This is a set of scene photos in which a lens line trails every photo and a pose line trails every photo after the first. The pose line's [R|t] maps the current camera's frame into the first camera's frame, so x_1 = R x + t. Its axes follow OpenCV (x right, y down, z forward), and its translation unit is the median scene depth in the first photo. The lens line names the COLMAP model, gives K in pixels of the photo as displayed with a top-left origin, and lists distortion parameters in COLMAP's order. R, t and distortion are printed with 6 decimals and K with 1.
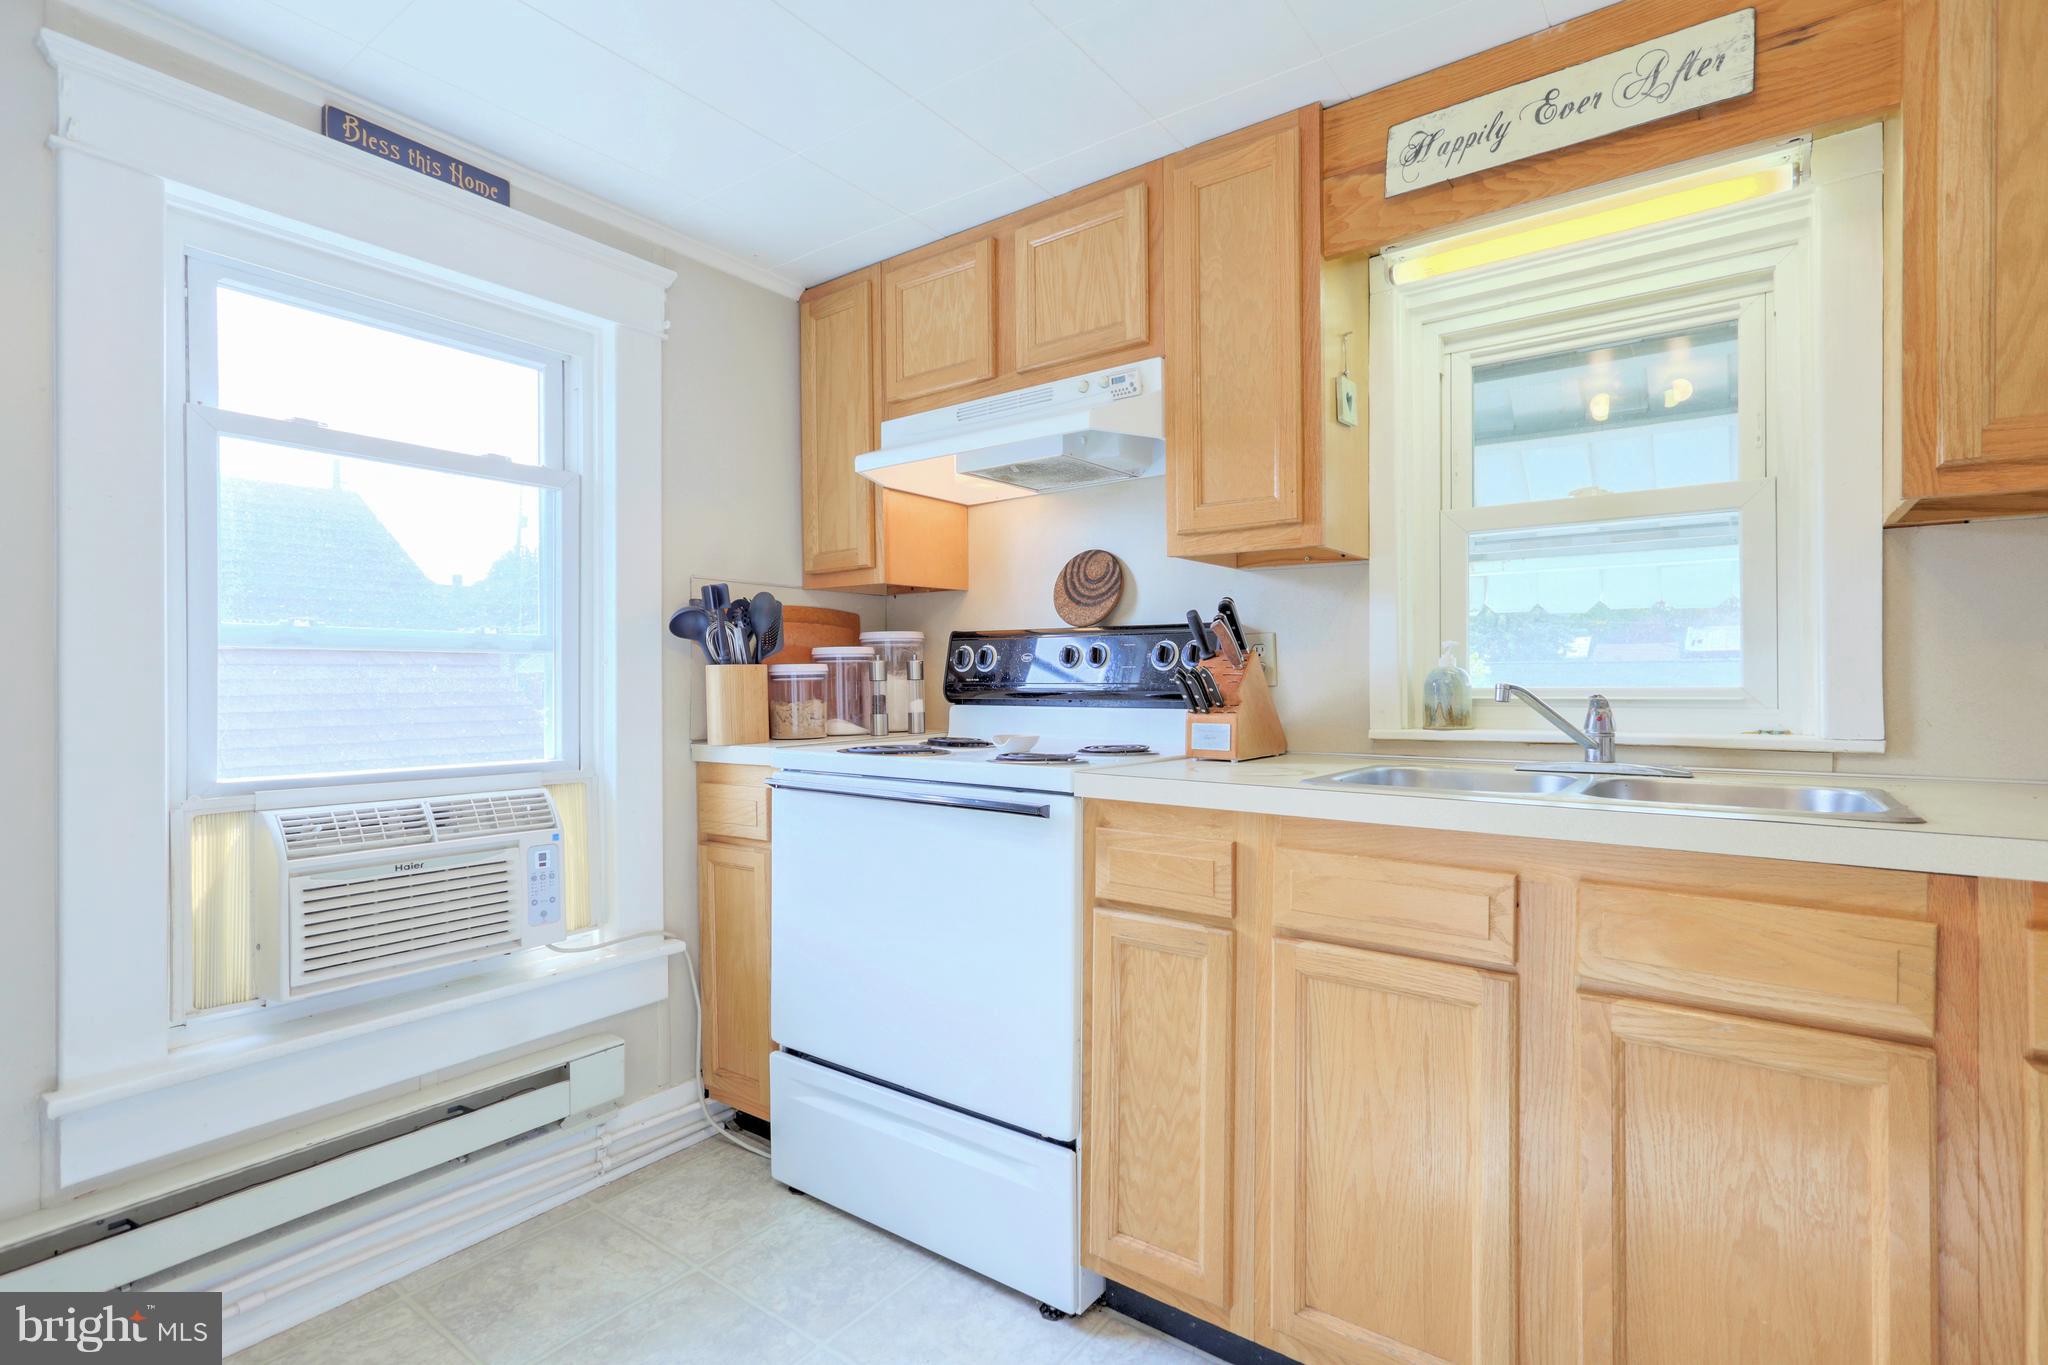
lens RADIAL K [[948.4, 0, 1058.2], [0, 948.4, 684.2], [0, 0, 1]] dist [-0.000569, 0.000357]
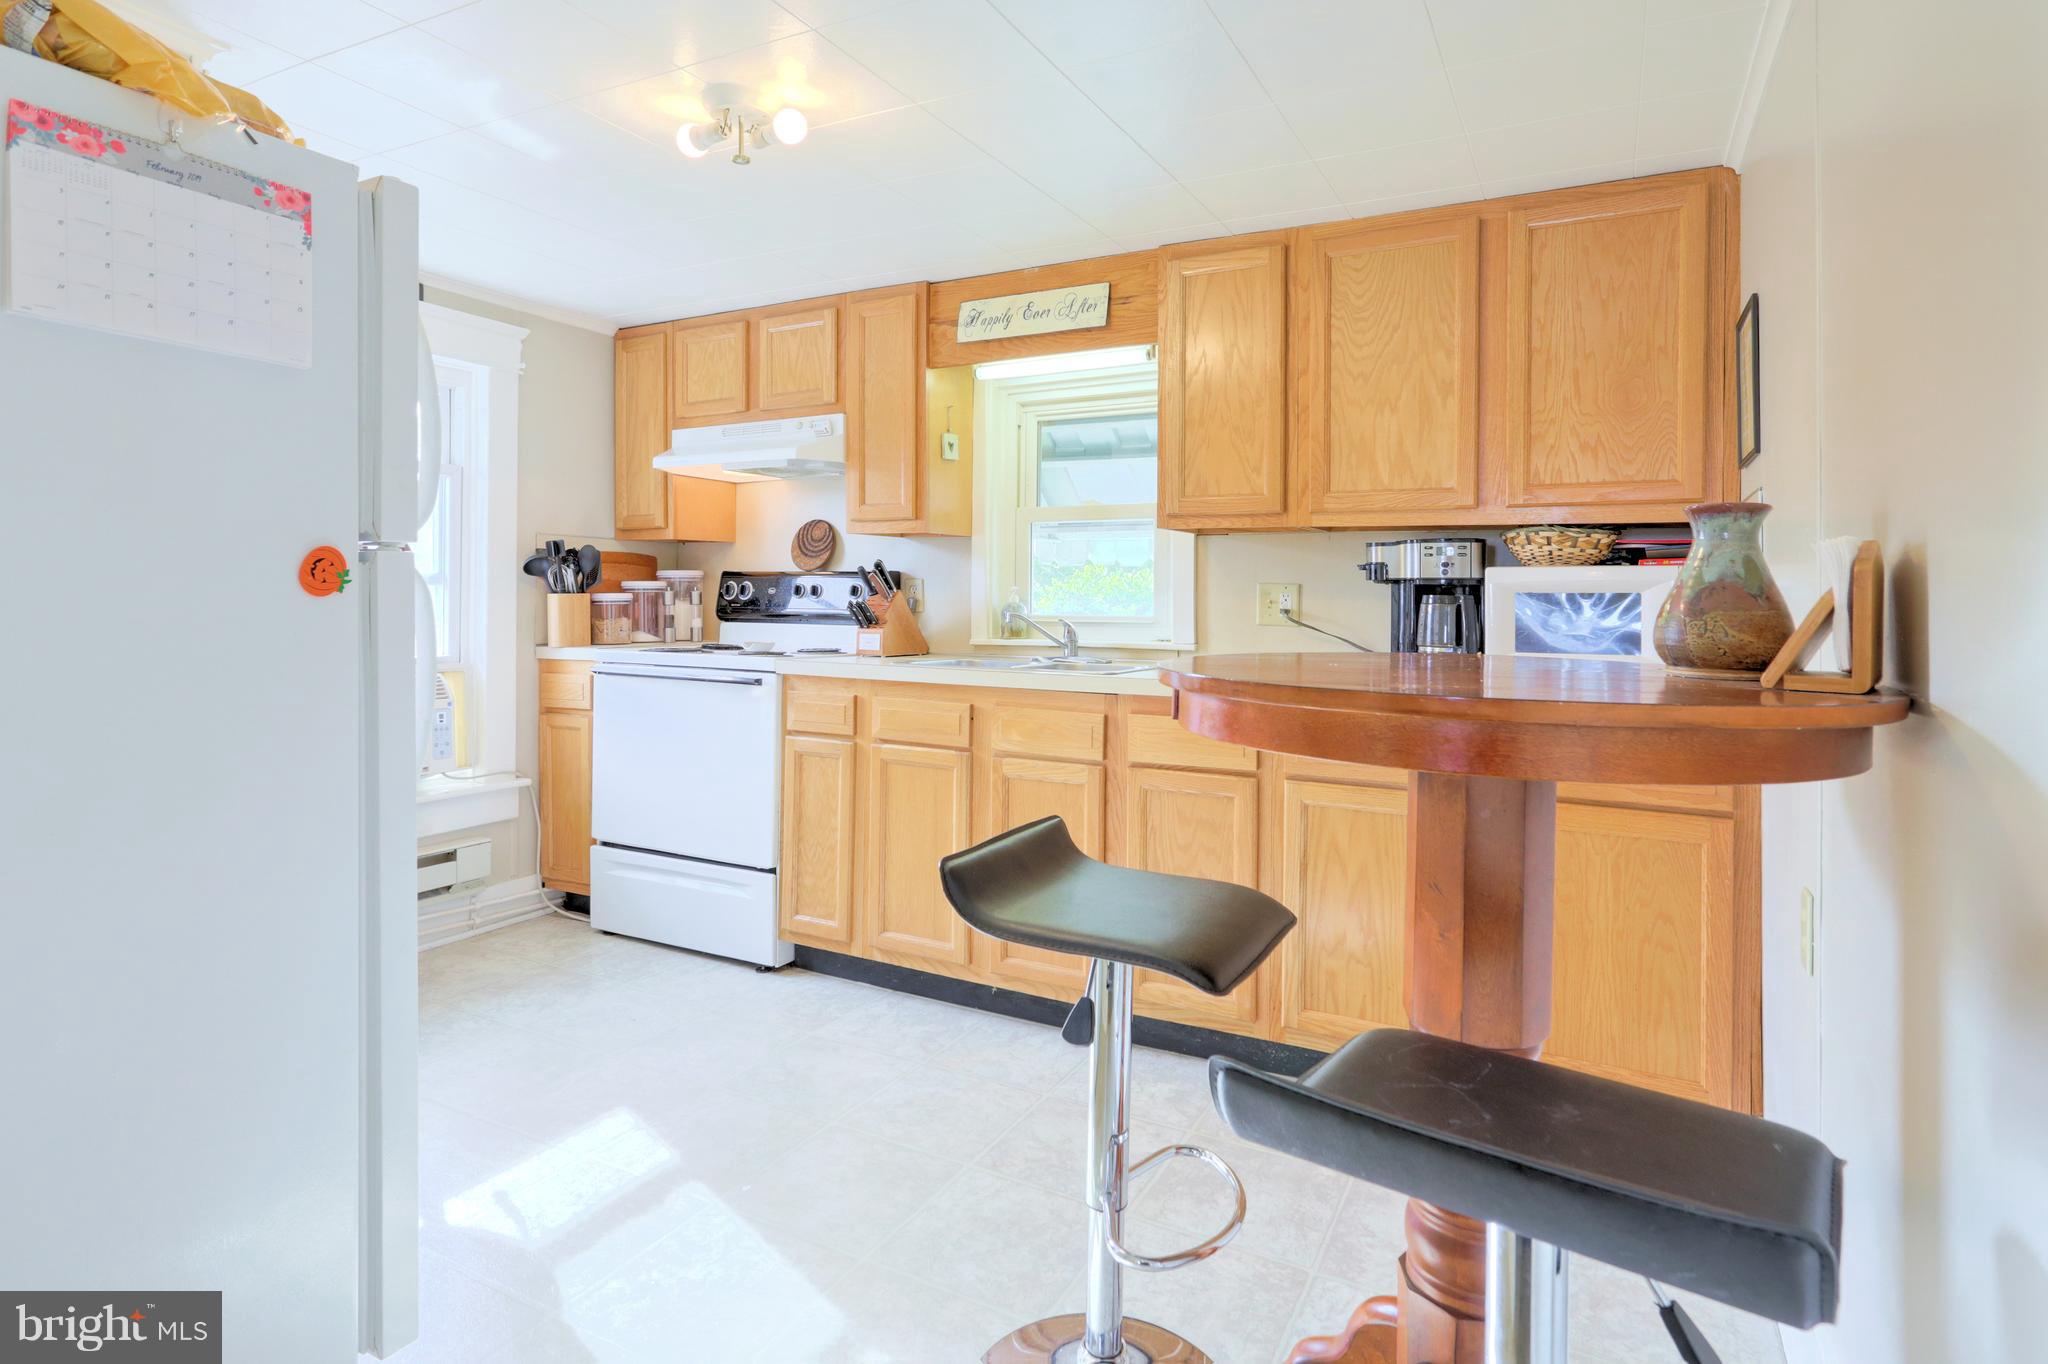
lens RADIAL K [[1029.8, 0, 1027.5], [0, 1029.8, 610.7], [0, 0, 1]] dist [0.001472, 0.000405]
pose [[0.991725, 0.011887, 0.127829, 0.180639], [-0.012587, 0.999910, 0.004673, -0.010663], [-0.127762, -0.006243, 0.991785, -0.745327]]
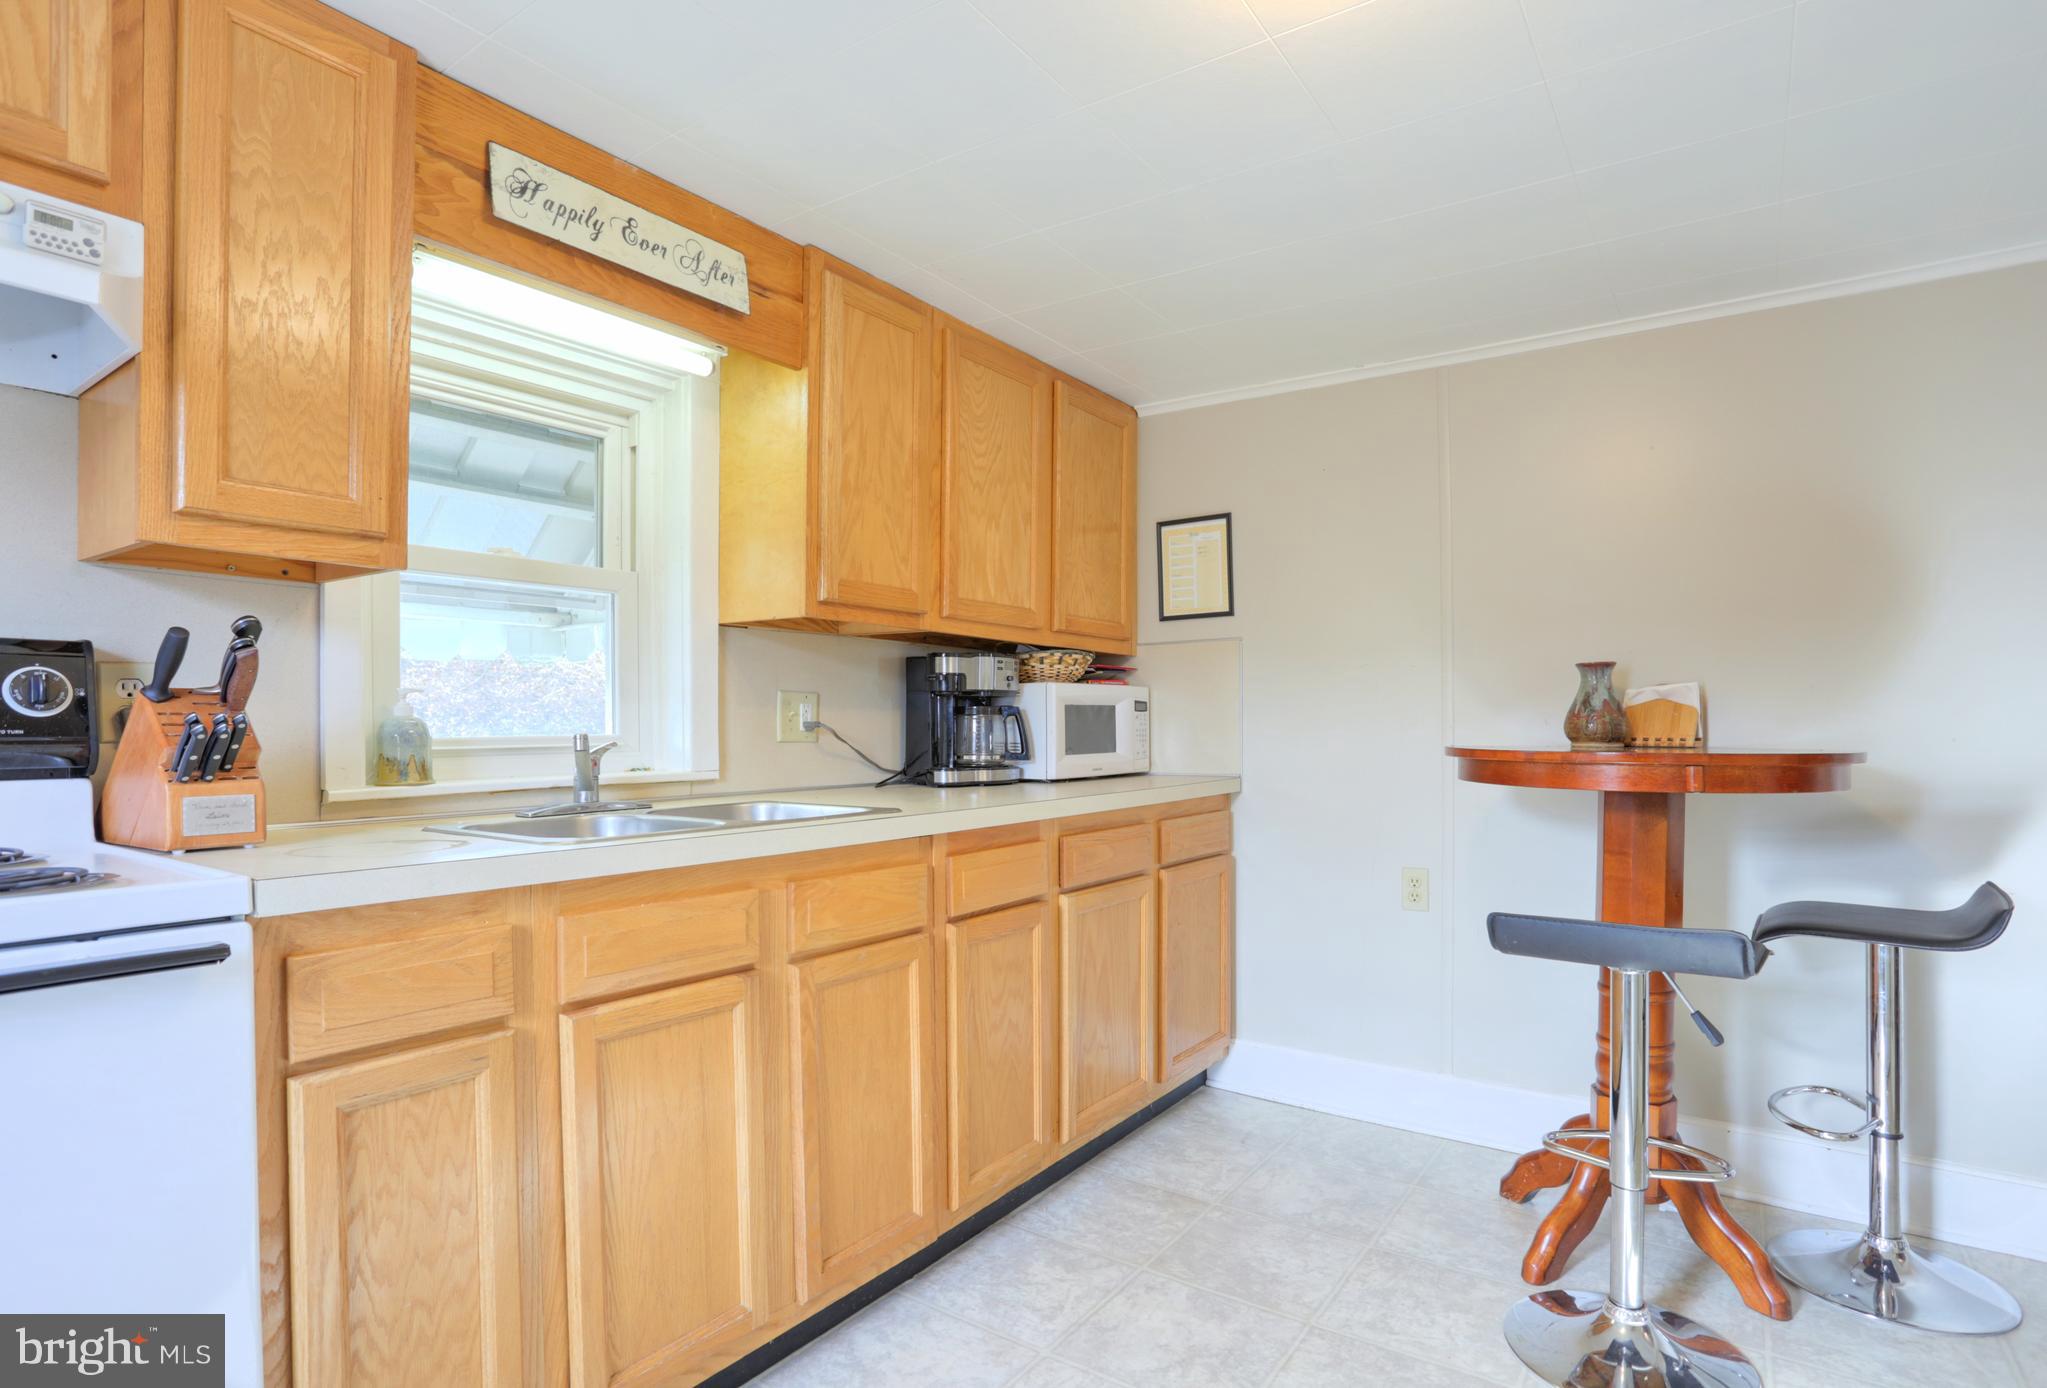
lens RADIAL K [[1066.5, 0, 1026.5], [0, 1066.5, 710.3], [0, 0, 1]] dist [-0.040929, 0.025857]
pose [[-0.000153, 0.010881, 0.999941, -0.529934], [0.003717, 0.999934, -0.010880, -0.009588], [-0.999993, 0.003715, -0.000193, 0.368804]]
